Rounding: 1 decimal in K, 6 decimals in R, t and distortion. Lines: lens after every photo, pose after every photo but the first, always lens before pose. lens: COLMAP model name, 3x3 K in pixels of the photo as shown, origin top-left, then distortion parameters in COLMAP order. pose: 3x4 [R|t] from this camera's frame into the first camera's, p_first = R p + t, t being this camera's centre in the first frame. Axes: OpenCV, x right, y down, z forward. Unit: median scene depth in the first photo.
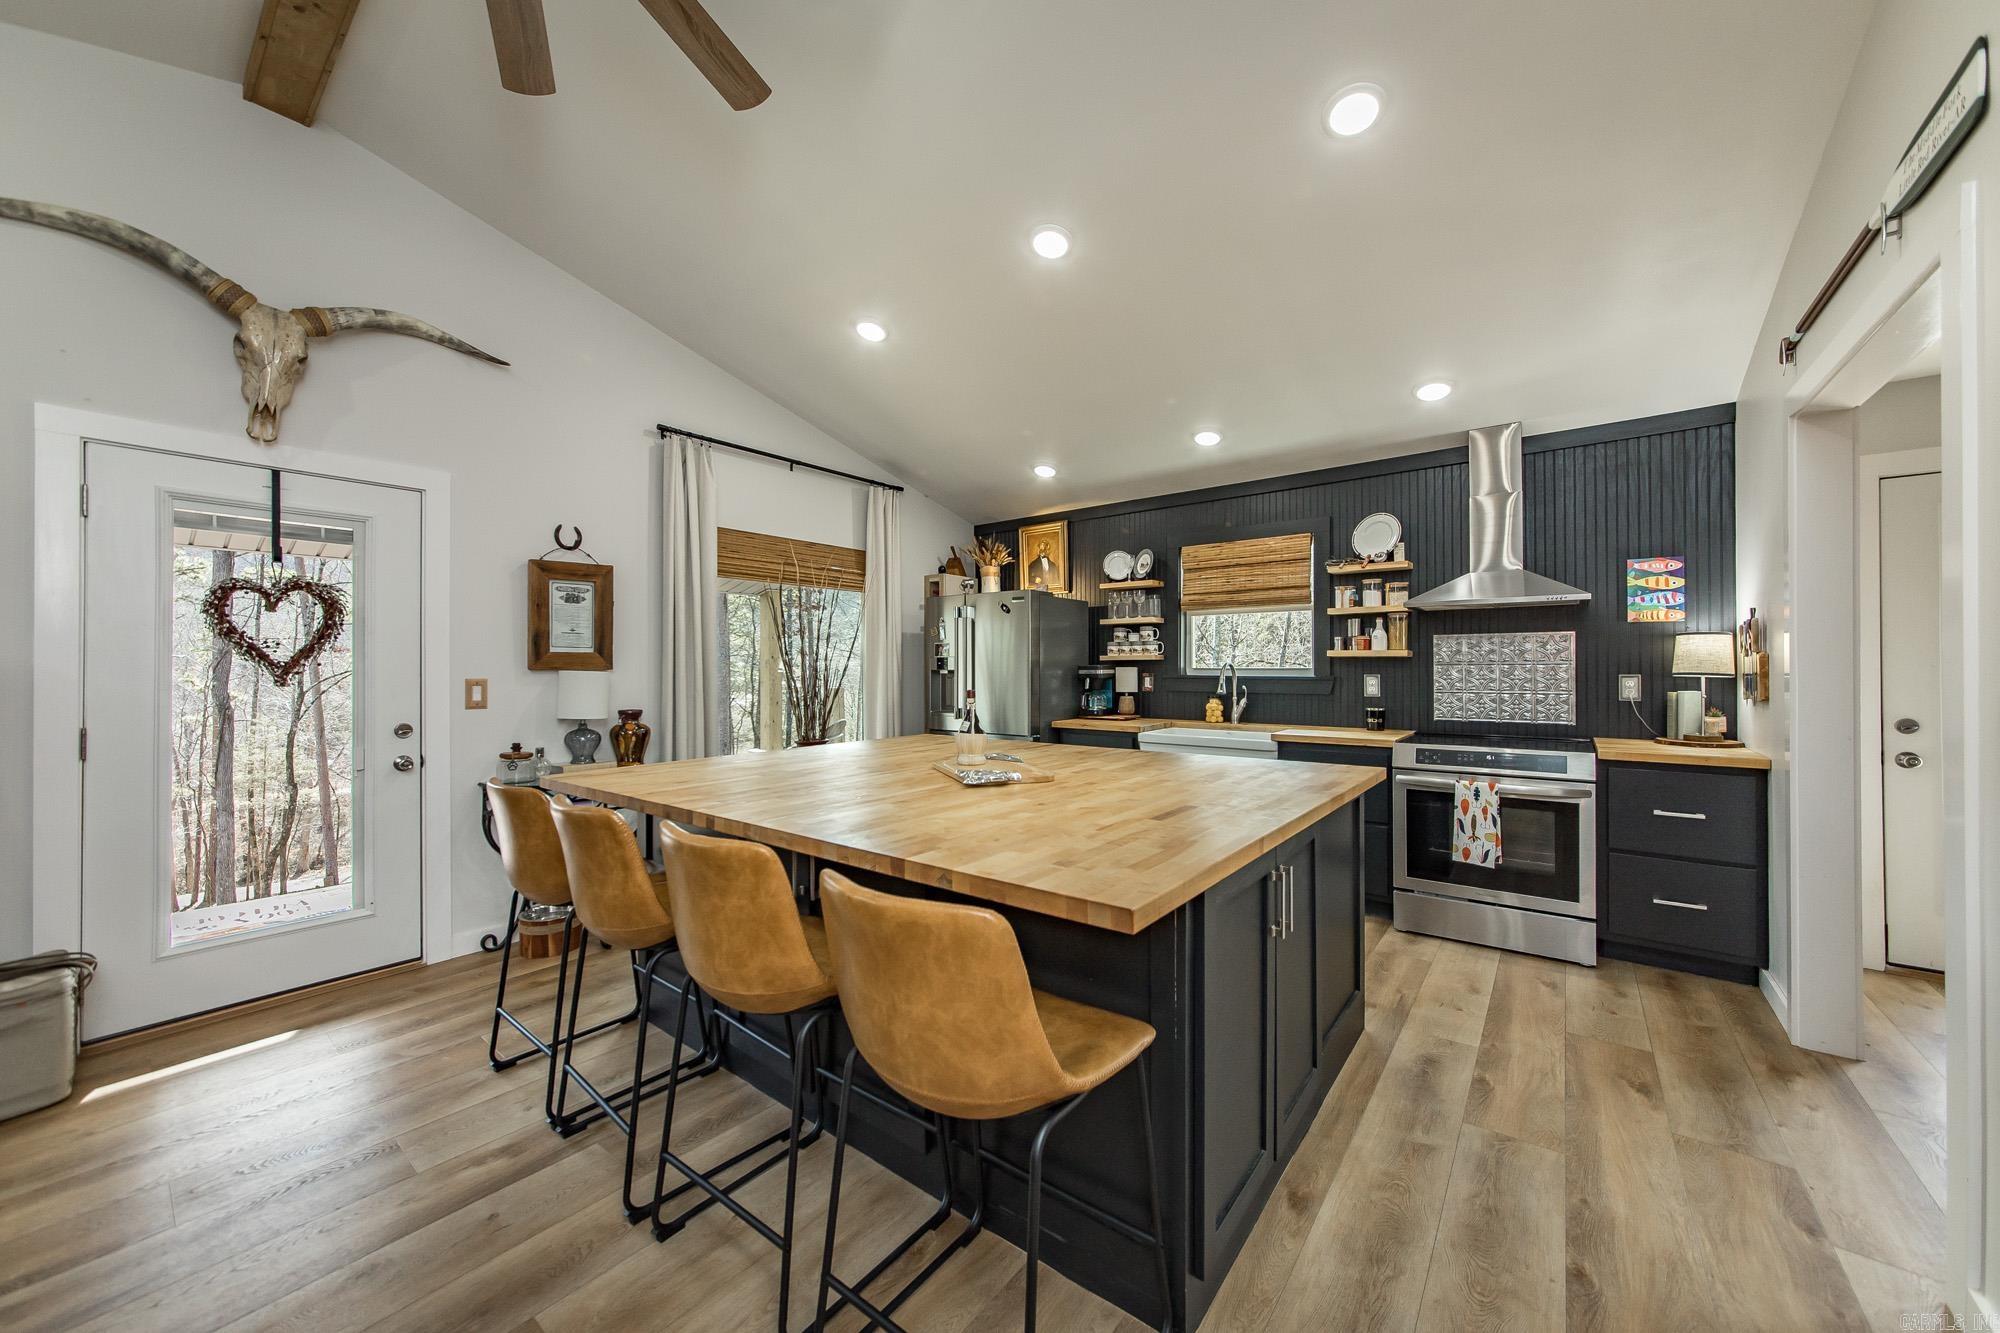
lens RADIAL K [[732.0, 0, 1000.7], [0, 732.0, 659.8], [0, 0, 1]] dist [-0.004940, 0.000701]
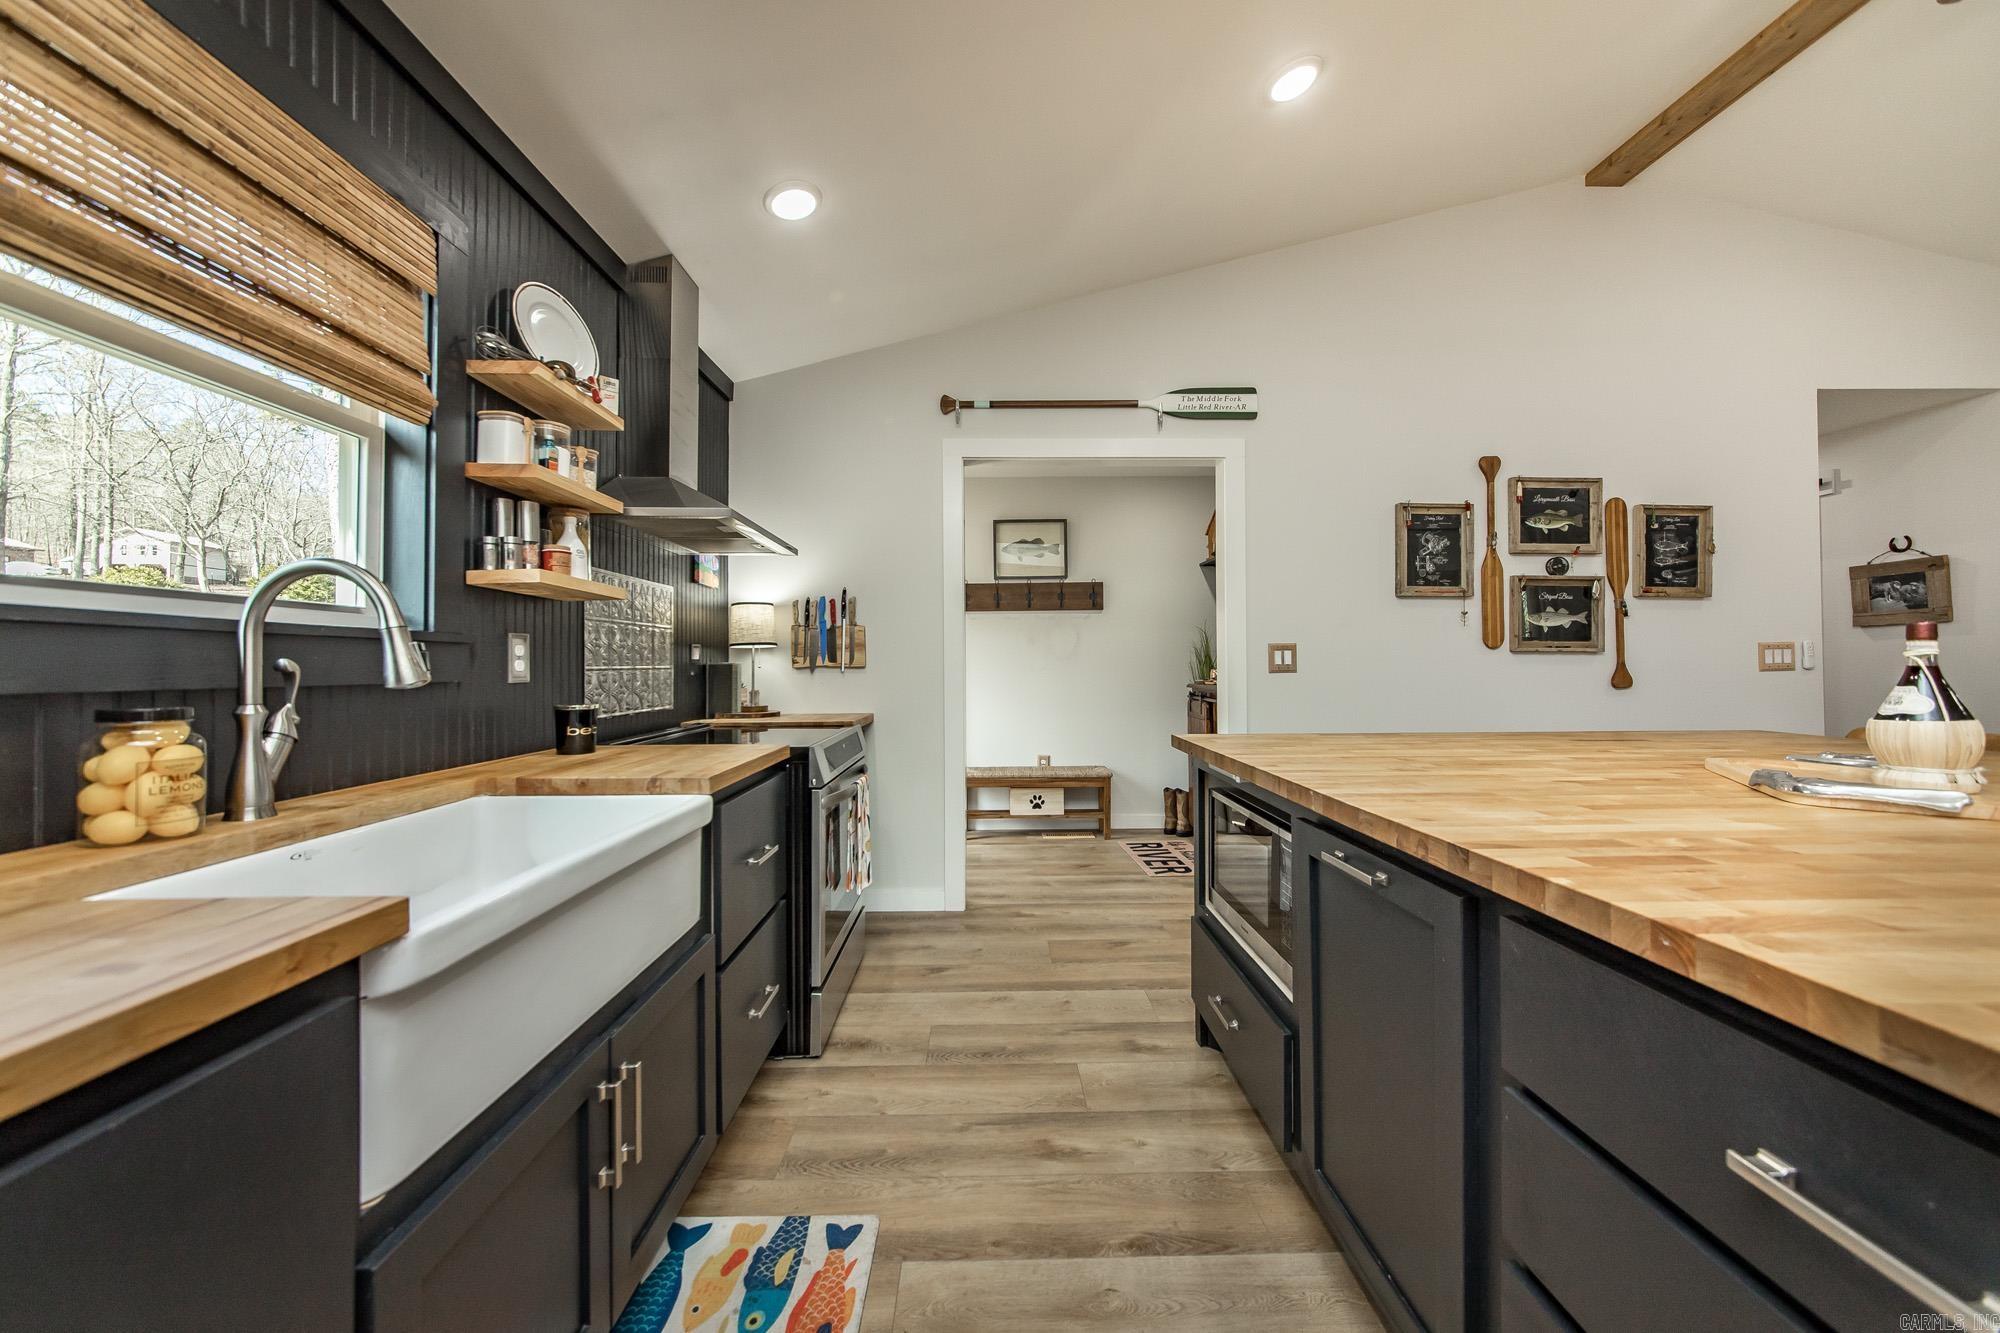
lens RADIAL K [[732.0, 0, 1004.3], [0, 732.0, 660.3], [0, 0, 1]] dist [-0.004940, 0.000701]
pose [[-0.622441, 0.012221, 0.782571, -0.030526], [0.005283, 0.999921, -0.011413, 0.059235], [-0.782649, -0.002969, -0.622457, 1.425027]]
